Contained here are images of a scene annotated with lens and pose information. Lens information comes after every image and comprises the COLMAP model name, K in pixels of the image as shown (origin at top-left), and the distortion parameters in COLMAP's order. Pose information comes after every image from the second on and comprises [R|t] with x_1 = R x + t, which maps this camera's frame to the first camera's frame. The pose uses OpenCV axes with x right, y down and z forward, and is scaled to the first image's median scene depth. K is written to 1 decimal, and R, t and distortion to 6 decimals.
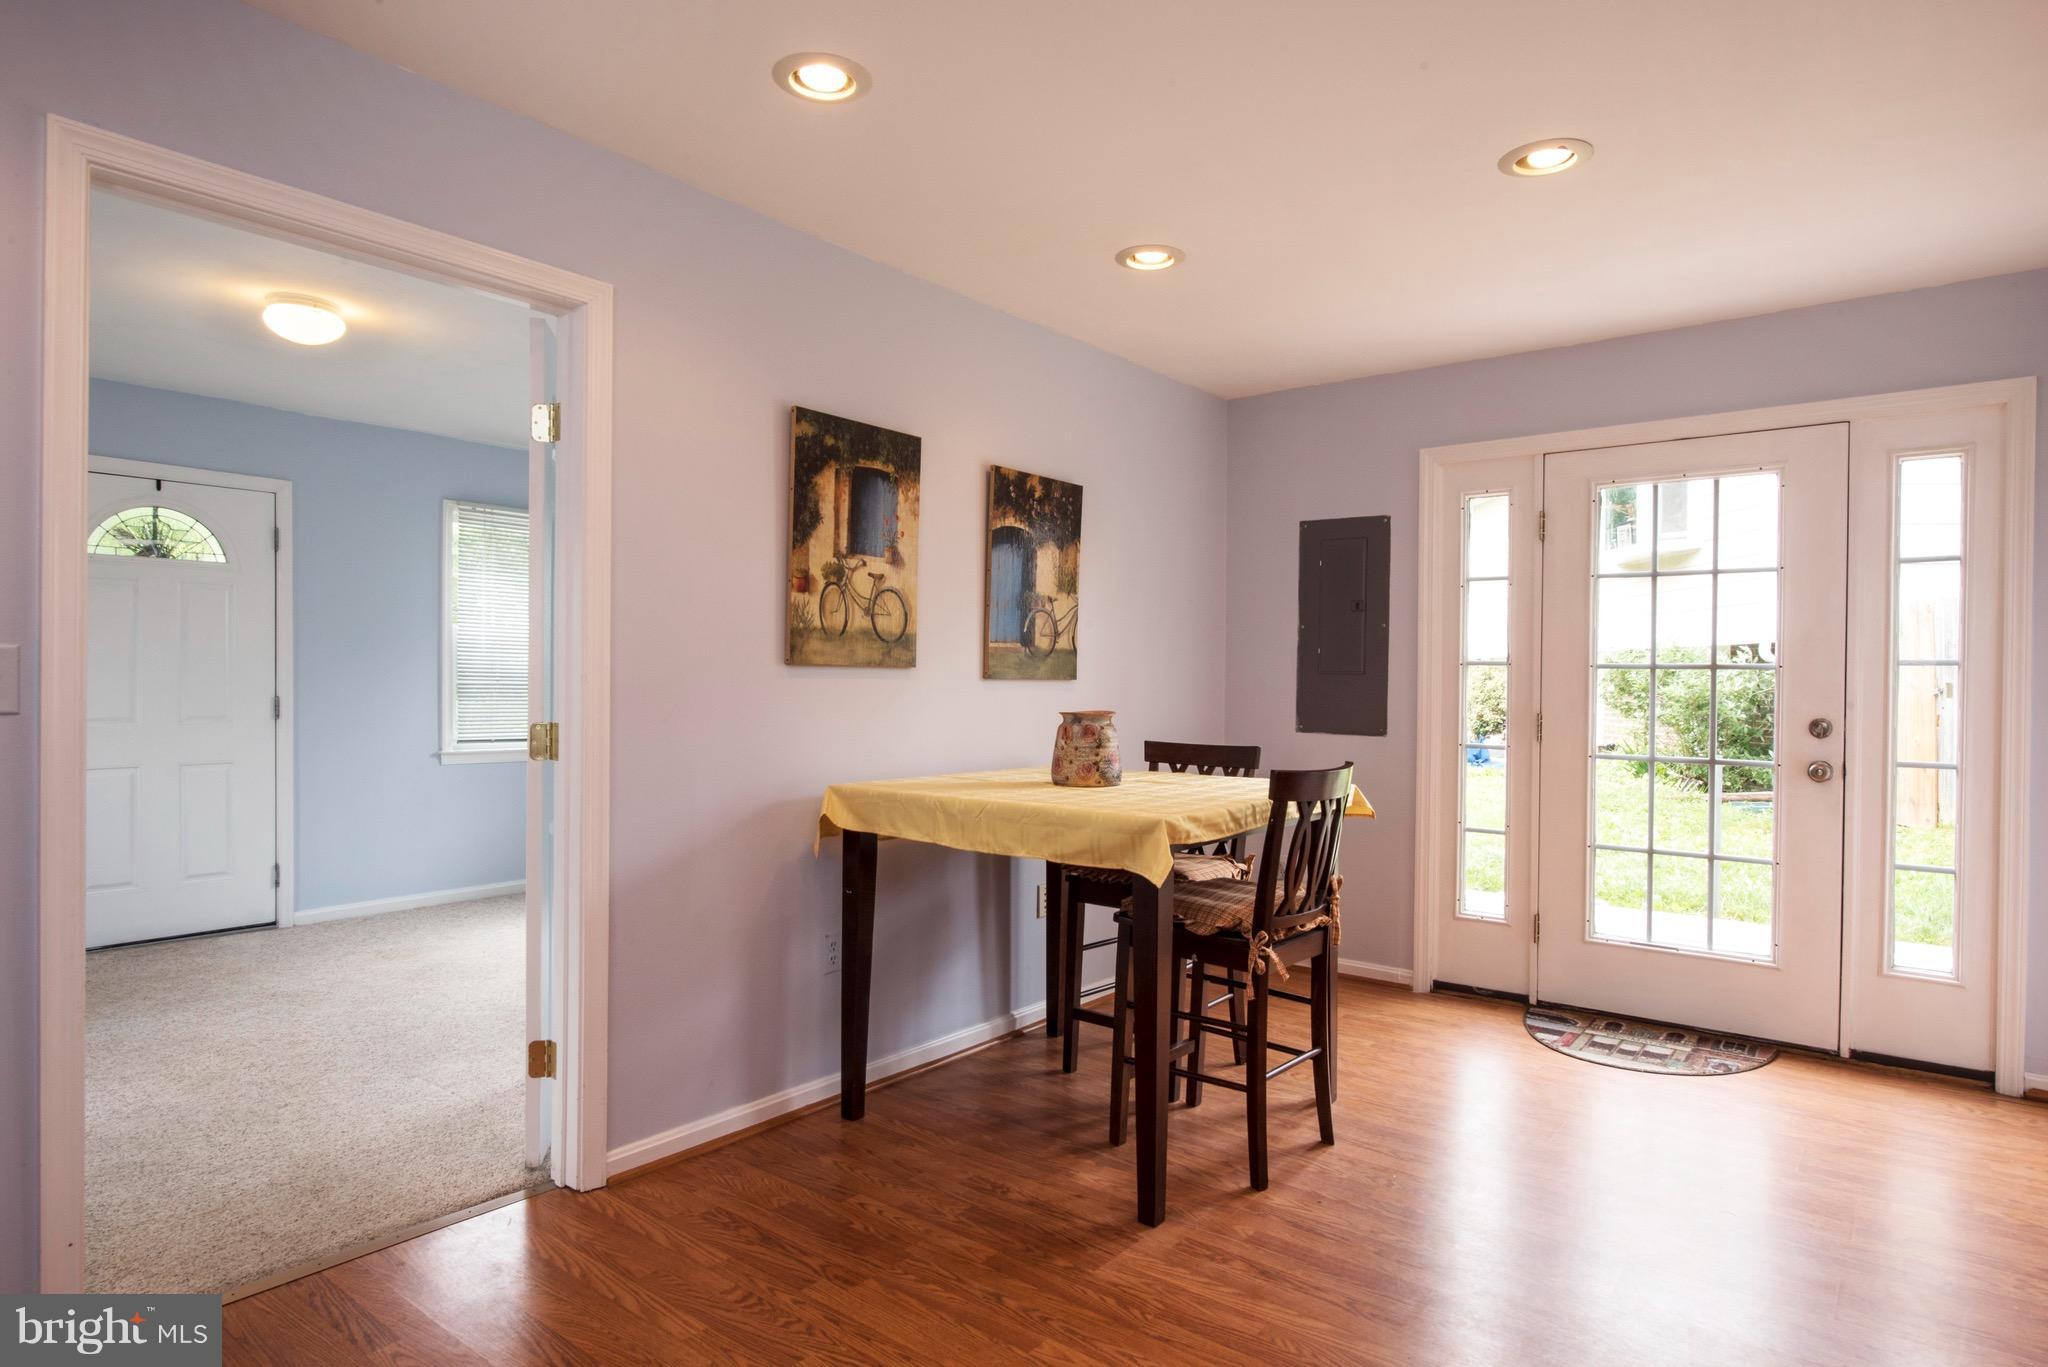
lens RADIAL K [[1160.8, 0, 1021.6], [0, 1160.8, 676.4], [0, 0, 1]] dist [-0.002762, -0.002118]
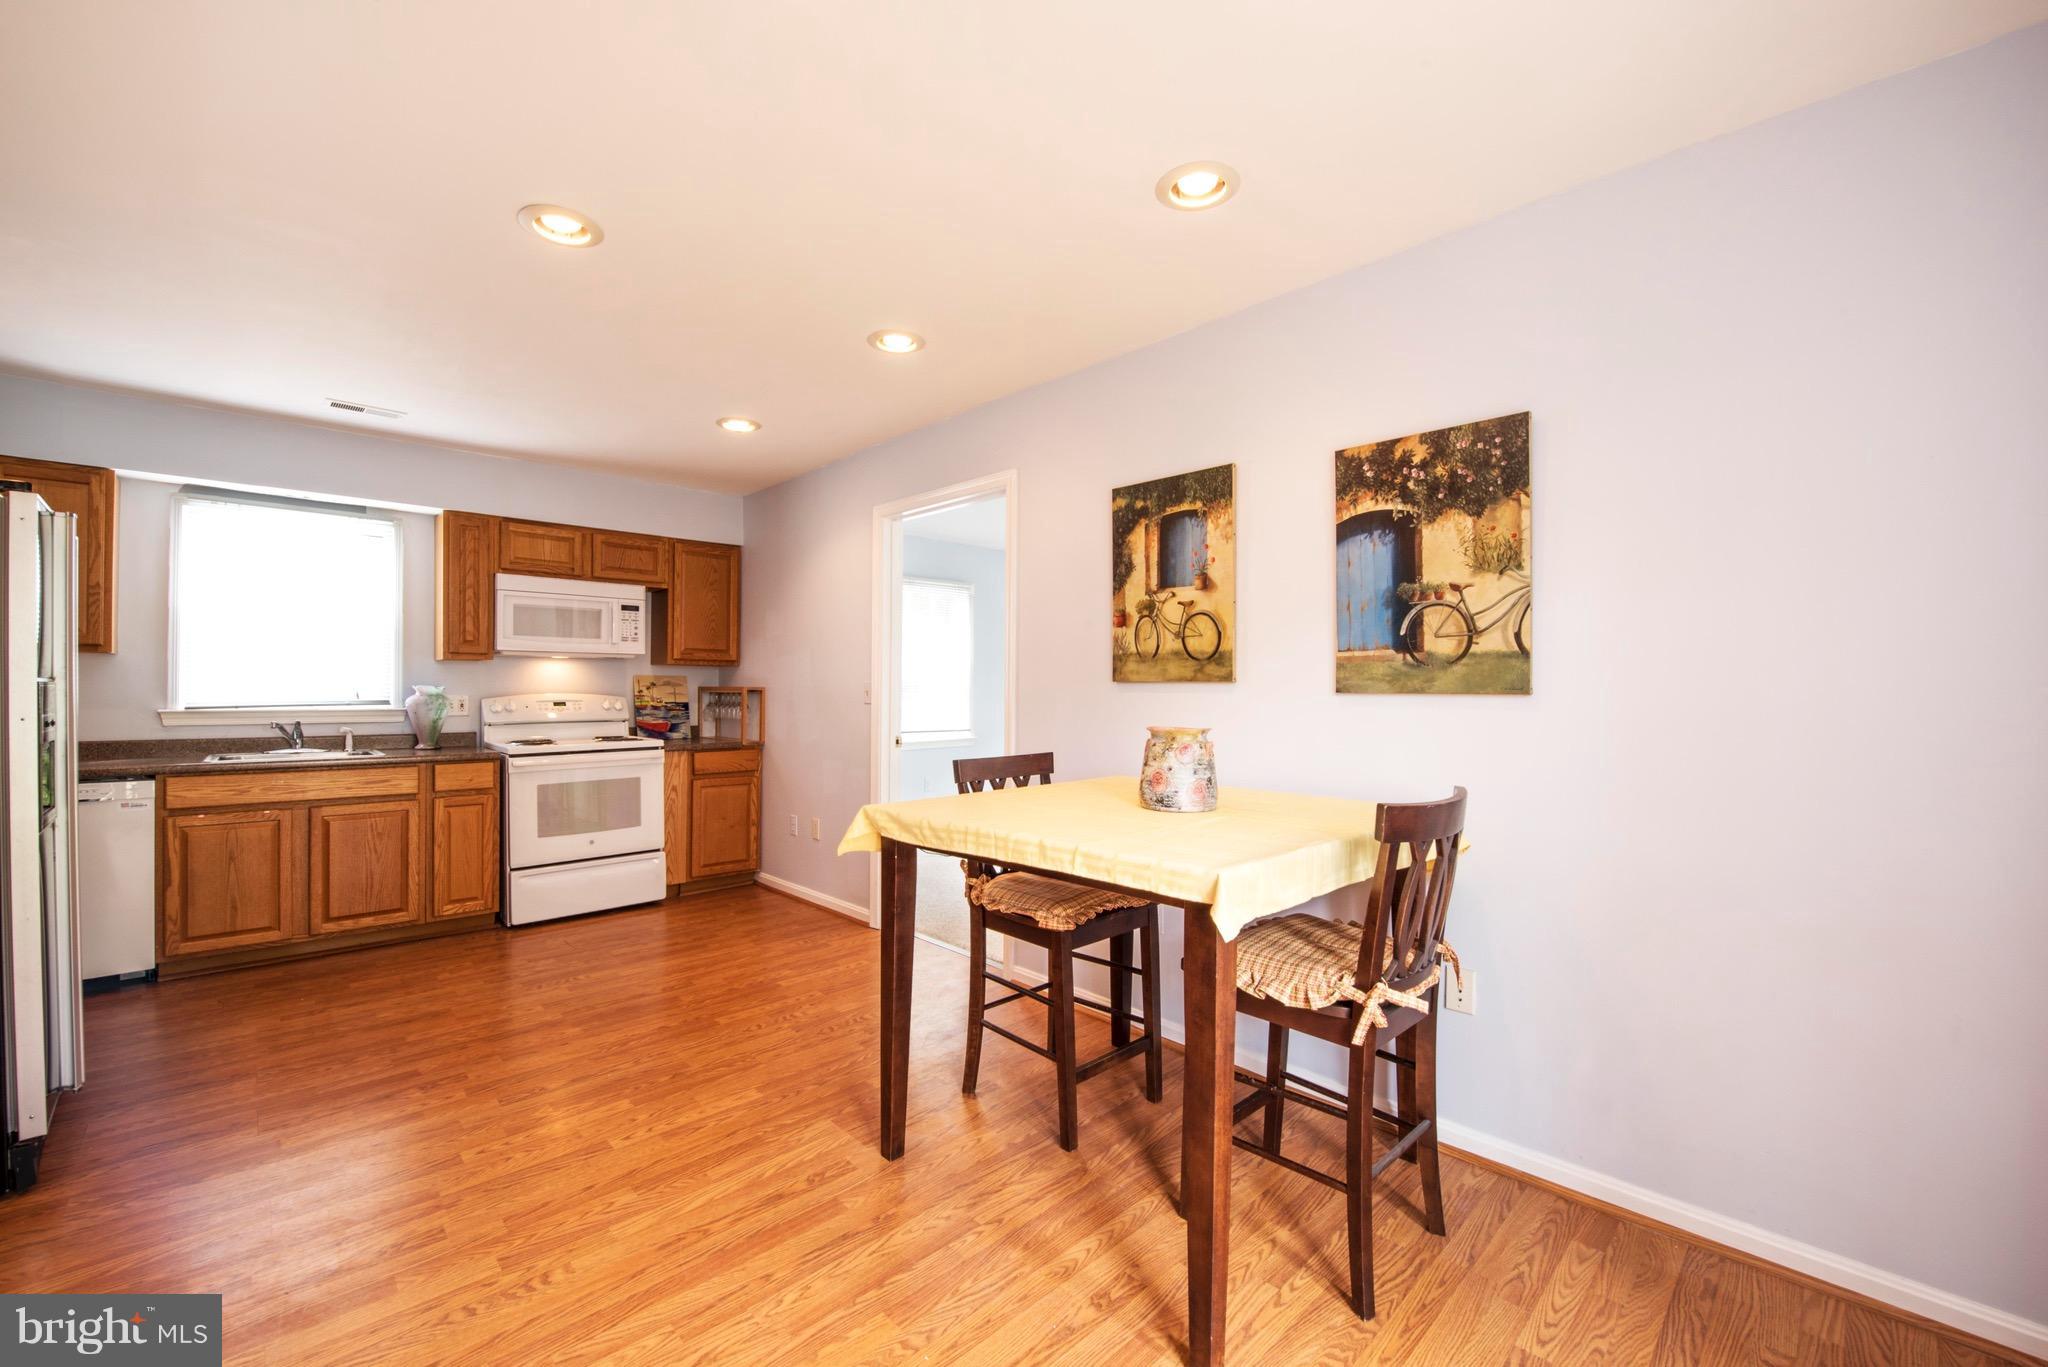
lens RADIAL K [[822.3, 0, 1021.6], [0, 822.3, 687.6], [0, 0, 1]] dist [-0.021099, -0.000832]
pose [[-0.137478, -0.012324, -0.990428, 0.651999], [-0.004097, 0.999921, -0.011873, 0.006590], [0.990496, 0.002426, -0.137518, 0.887175]]
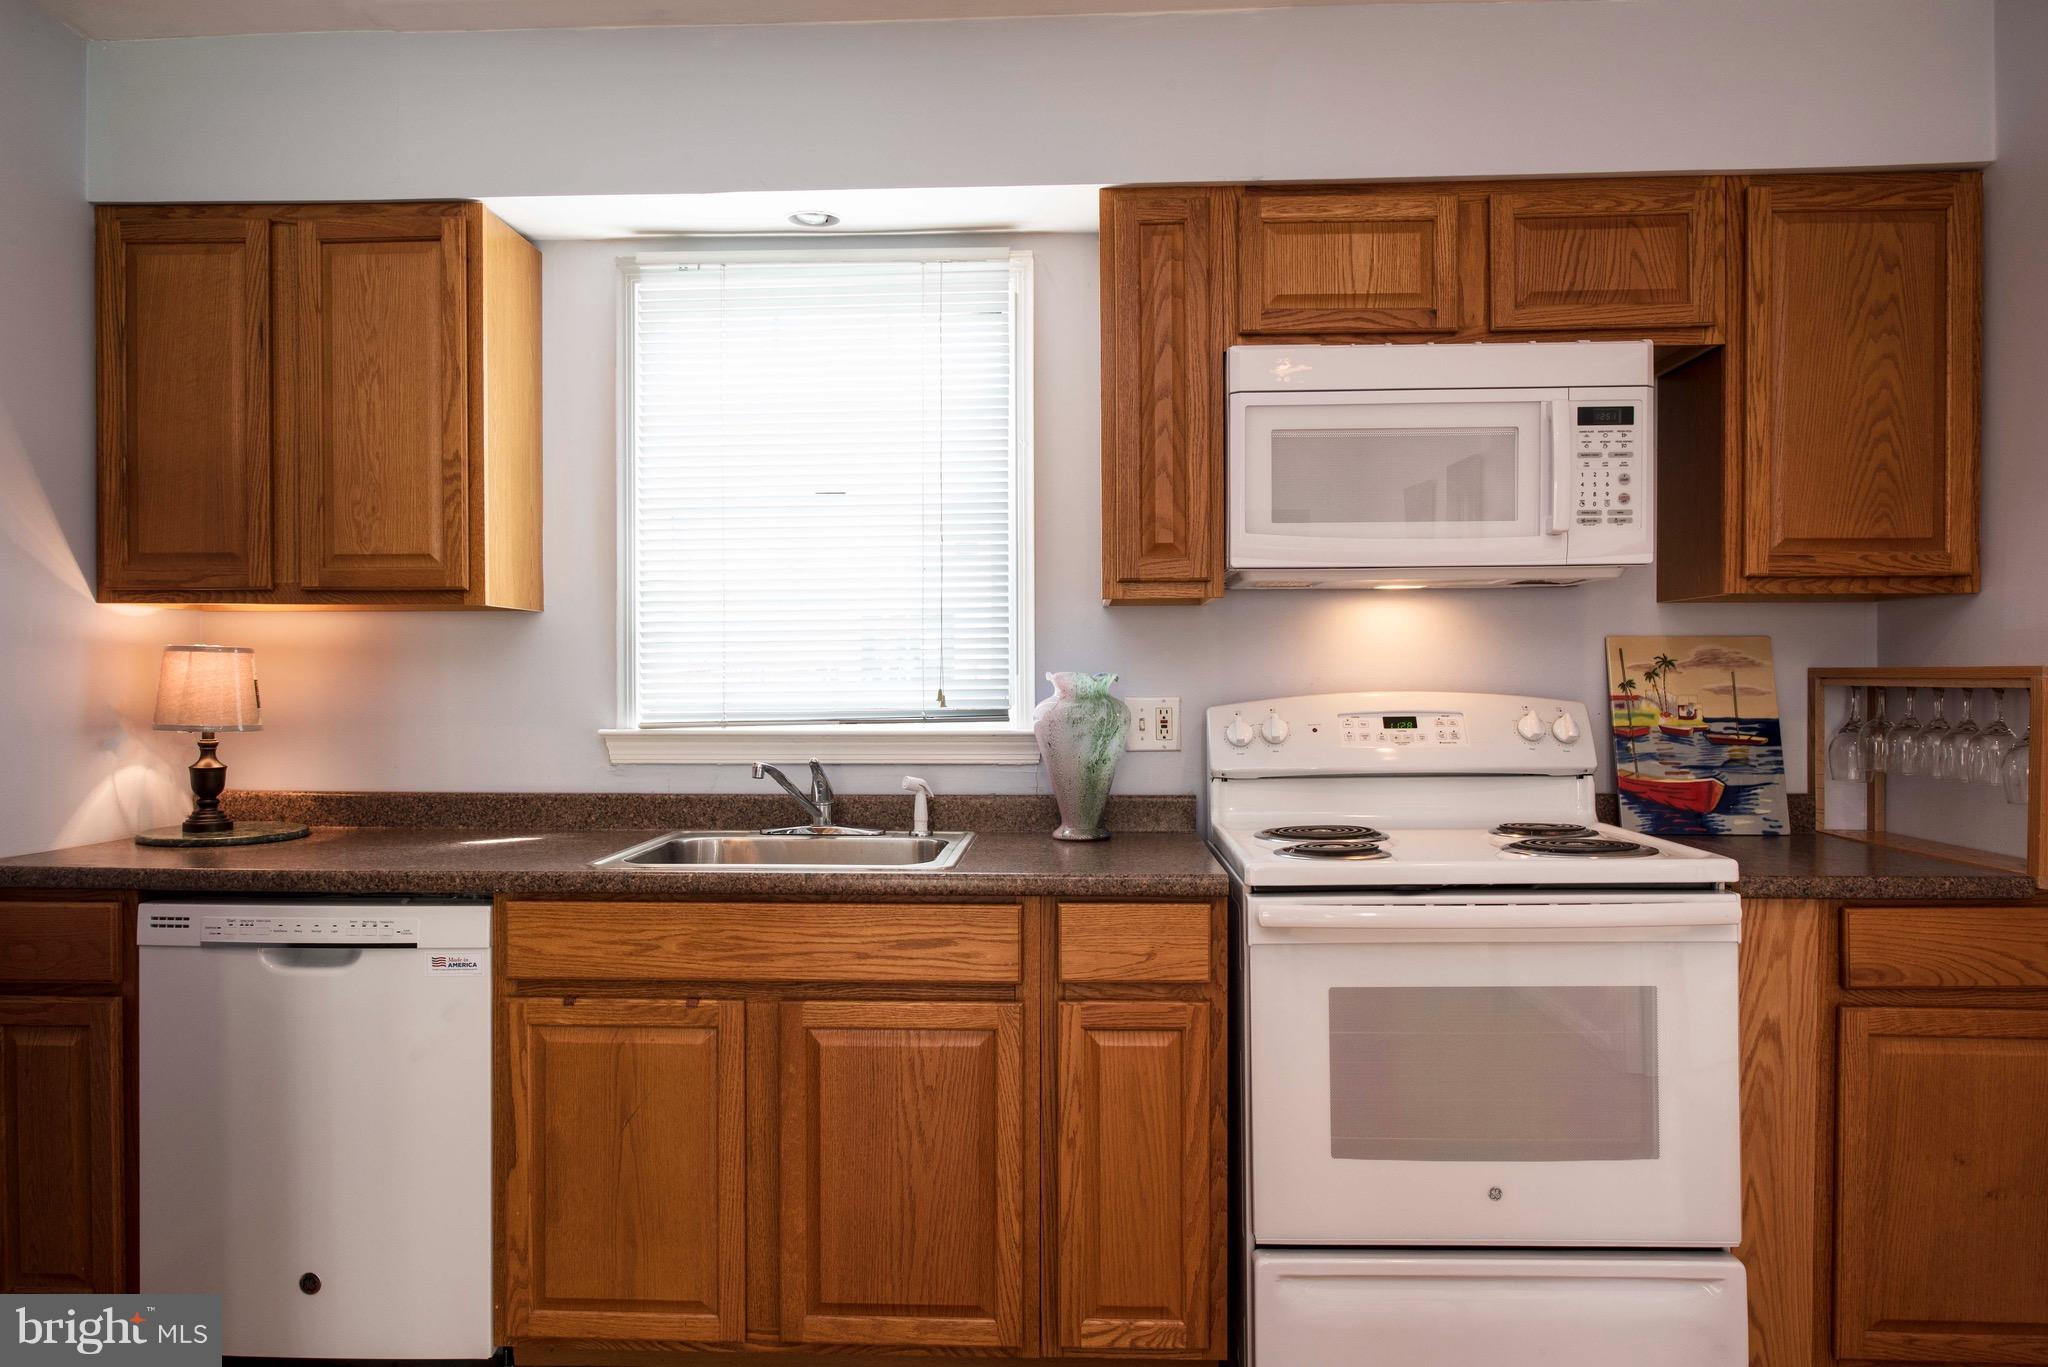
lens RADIAL K [[1344.1, 0, 1017.3], [0, 1344.1, 687.9], [0, 0, 1]] dist [-0.001720, 0.000996]
pose [[-0.809573, -0.001190, -0.587018, 0.071193], [-0.003153, 0.999992, 0.002321, 0.000452], [0.587010, 0.003730, -0.809571, 0.456038]]
